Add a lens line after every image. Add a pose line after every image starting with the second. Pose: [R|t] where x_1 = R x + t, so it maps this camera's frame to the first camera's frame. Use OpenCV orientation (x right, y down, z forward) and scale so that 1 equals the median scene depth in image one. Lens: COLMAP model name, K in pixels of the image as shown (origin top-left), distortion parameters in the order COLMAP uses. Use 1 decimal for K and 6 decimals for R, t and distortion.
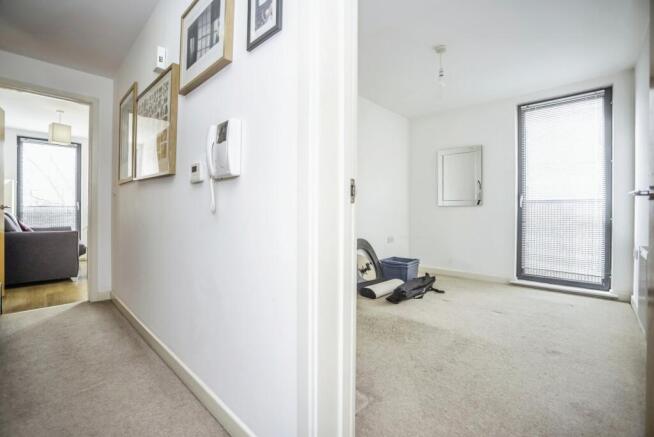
lens RADIAL K [[298.7, 0, 329.7], [0, 298.7, 211.5], [0, 0, 1]] dist [-0.001174, -0.000108]
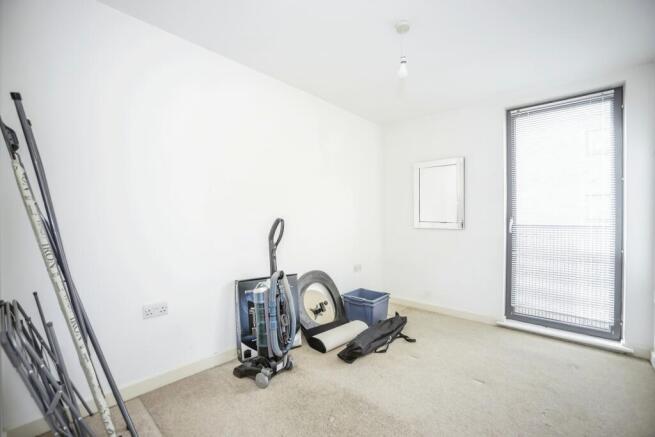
lens RADIAL K [[296.9, 0, 327.5], [0, 296.9, 218.5], [0, 0, 1]] dist [0.000506, 0.000063]
pose [[0.999787, 0.006594, 0.019581, 0.125326], [-0.006411, 0.999936, -0.009359, -0.045672], [-0.019641, 0.009232, 0.999764, 0.199177]]
